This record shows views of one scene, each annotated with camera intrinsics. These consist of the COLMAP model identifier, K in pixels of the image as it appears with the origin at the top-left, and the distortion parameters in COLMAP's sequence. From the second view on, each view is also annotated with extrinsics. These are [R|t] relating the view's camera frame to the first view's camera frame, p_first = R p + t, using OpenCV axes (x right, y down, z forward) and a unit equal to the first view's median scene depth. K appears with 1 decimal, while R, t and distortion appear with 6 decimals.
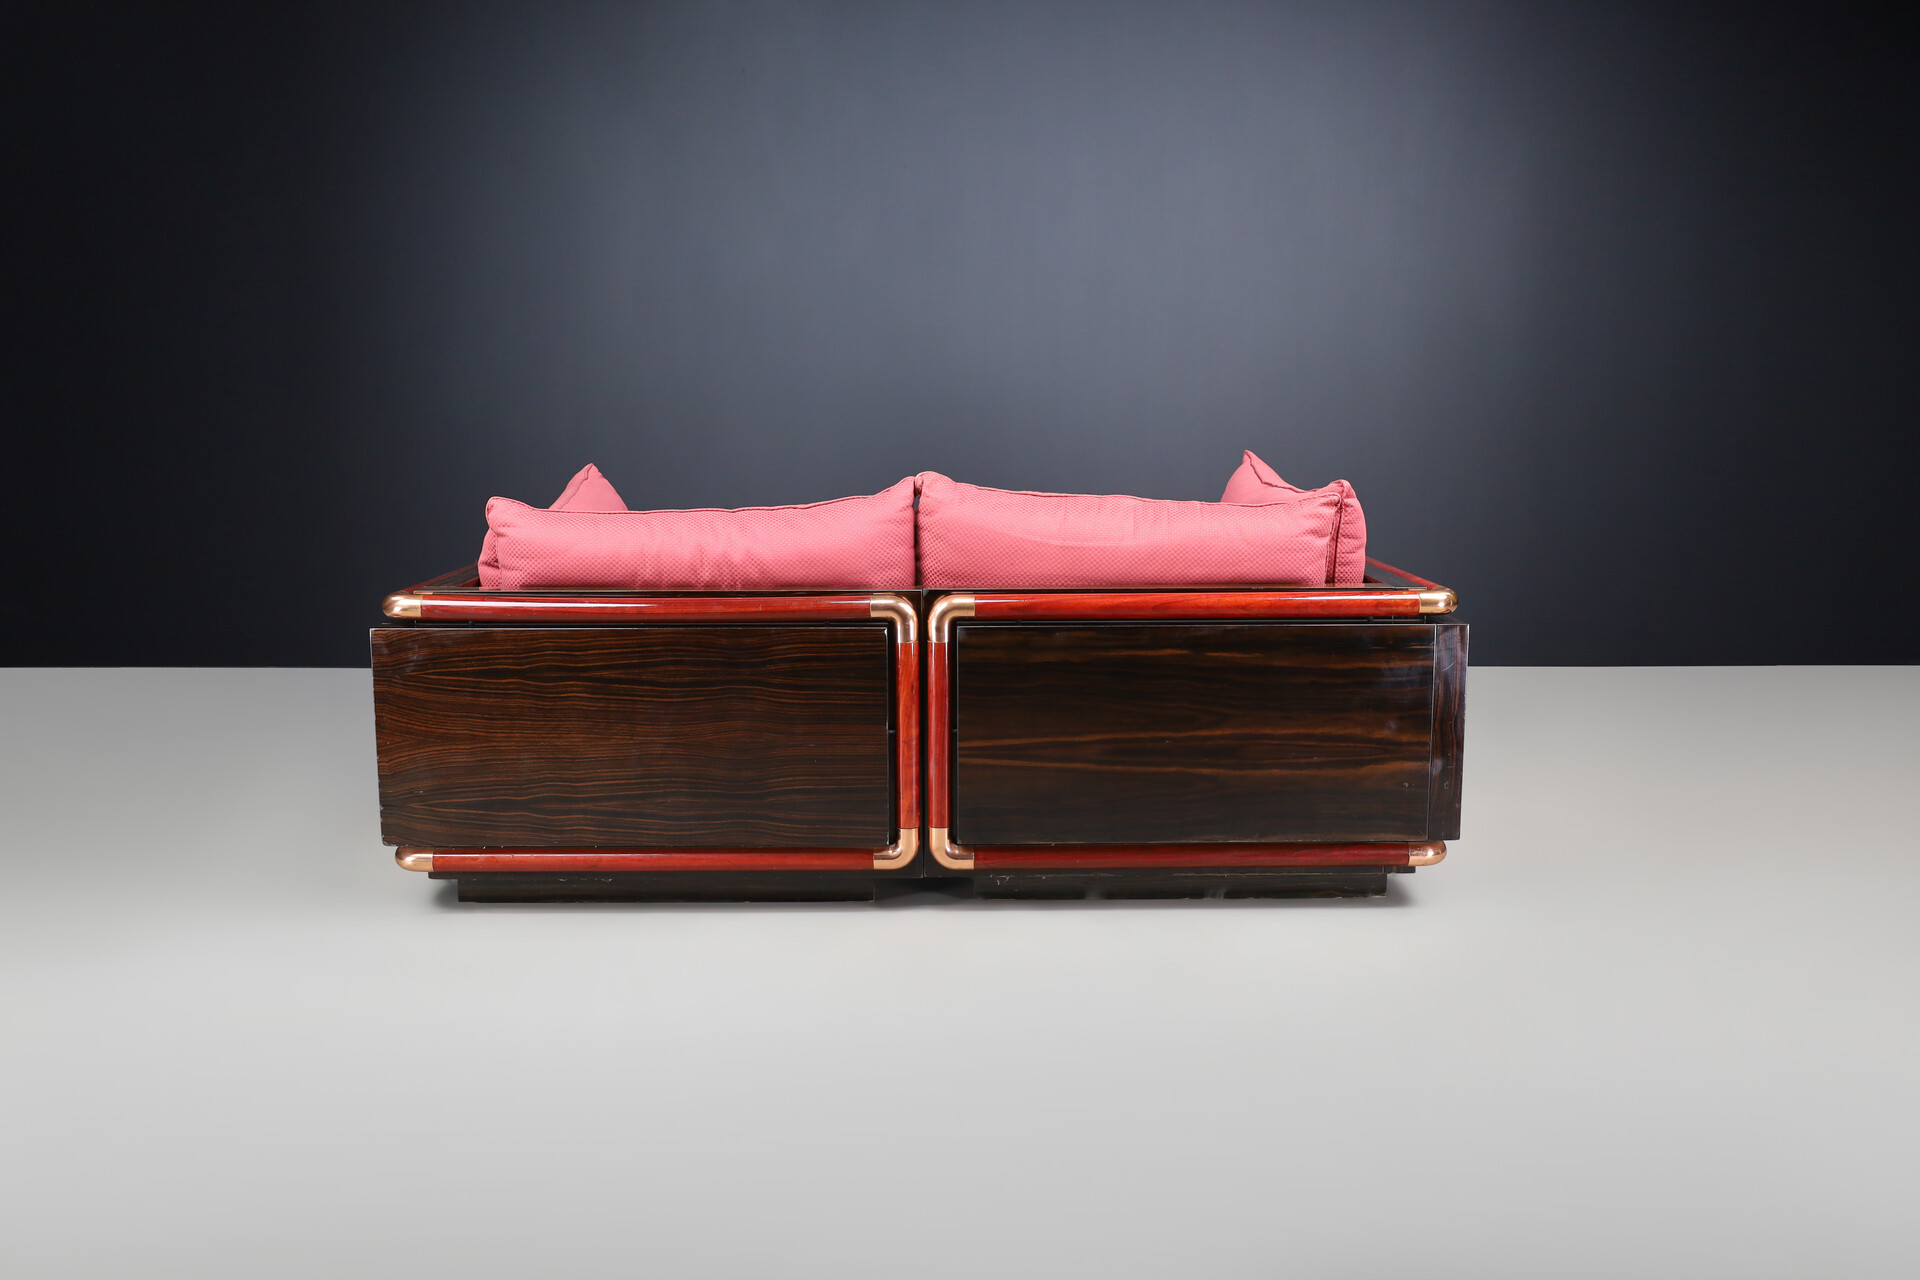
lens RADIAL K [[1701.9, 0, 960.0], [0, 1701.9, 640.0], [0, 0, 1]] dist [-0.005414, -0.000816]
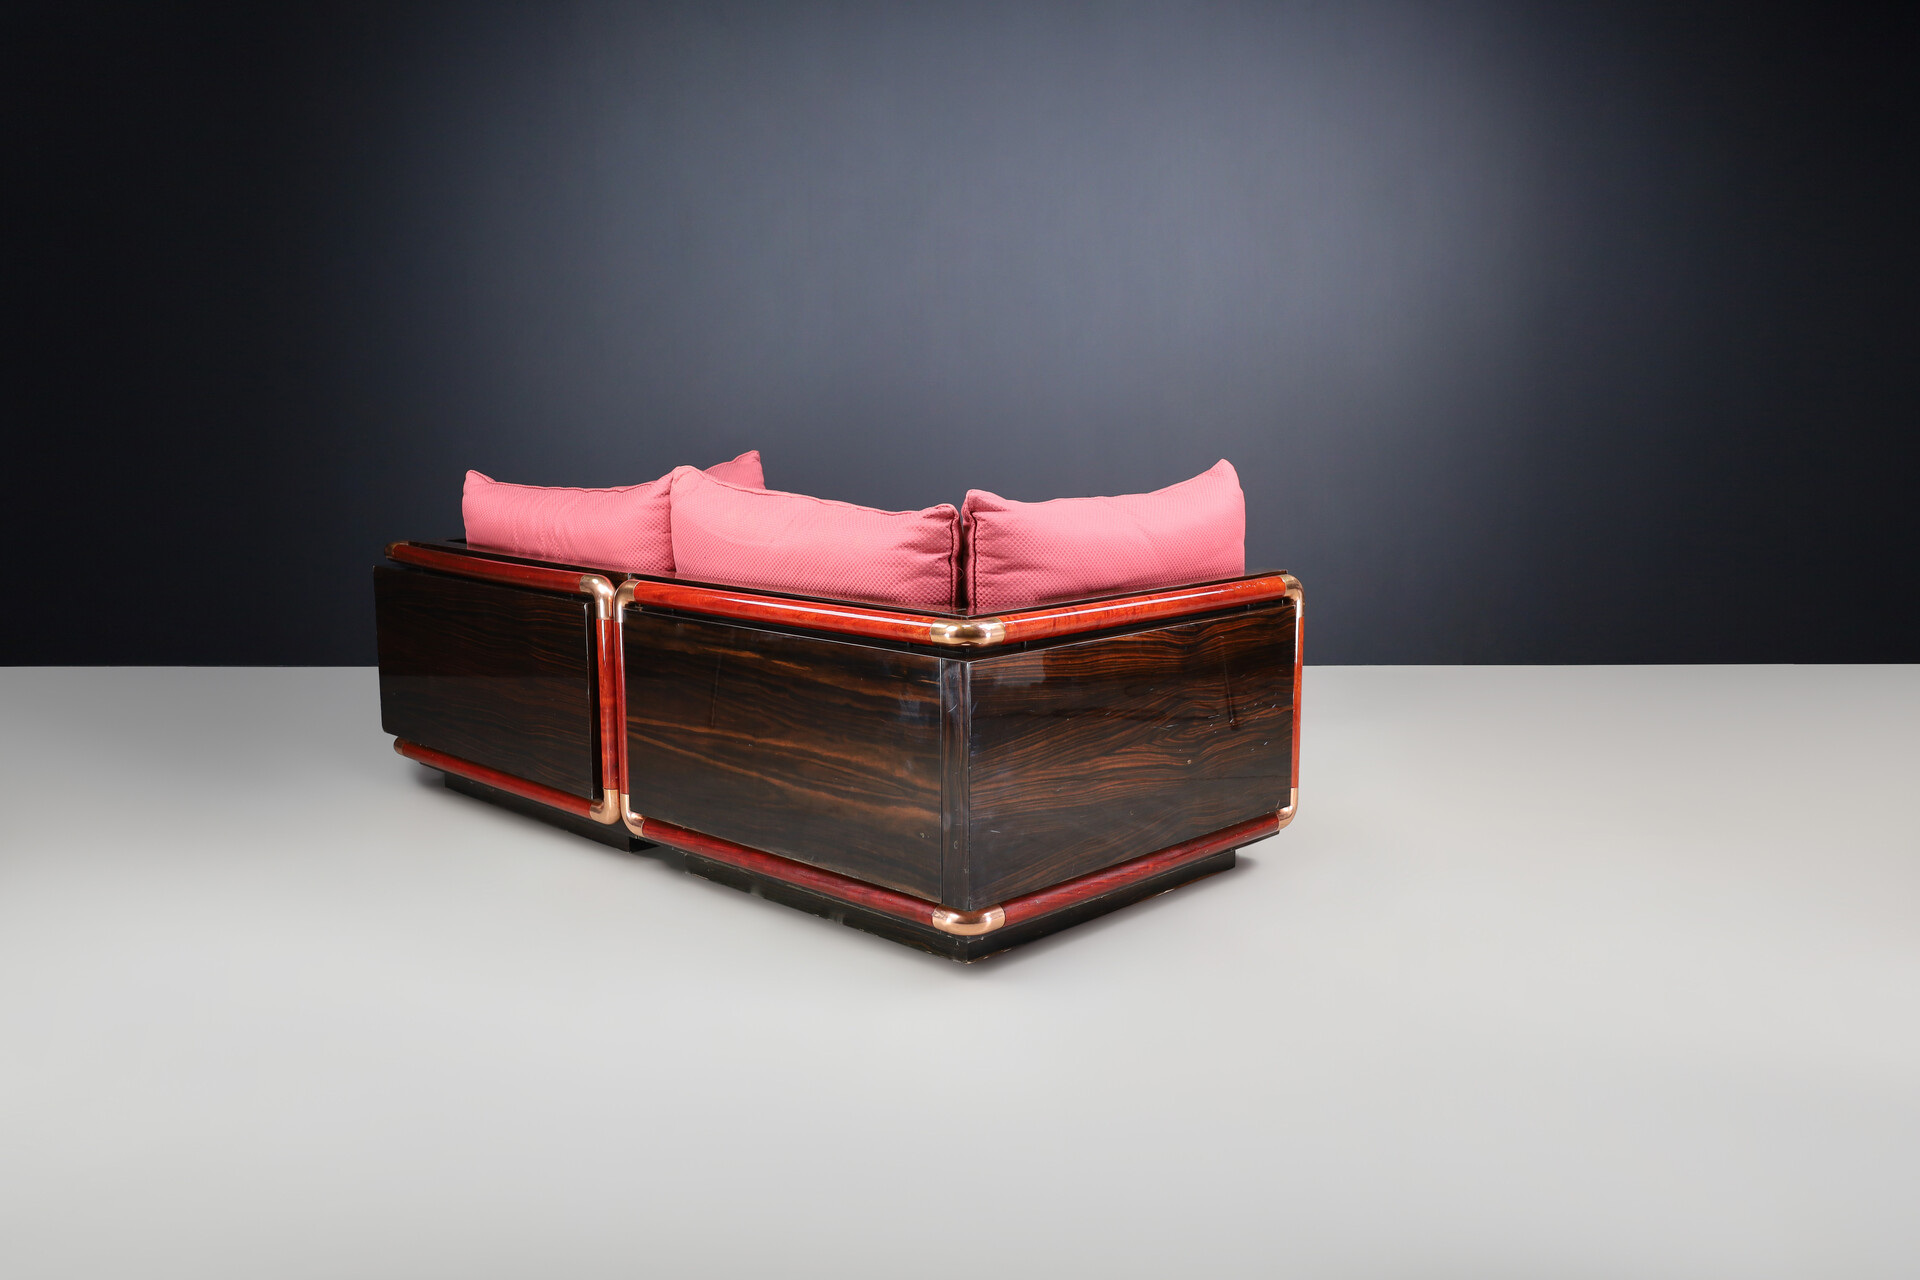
lens RADIAL K [[1673.3, 0, 960.0], [0, 1673.3, 640.0], [0, 0, 1]] dist [0.005898, 0.001716]
pose [[0.708684, 0.108023, -0.697207, 0.881586], [-0.117041, 0.992517, 0.034810, -0.049226], [0.695750, 0.056933, 0.716024, 0.385518]]
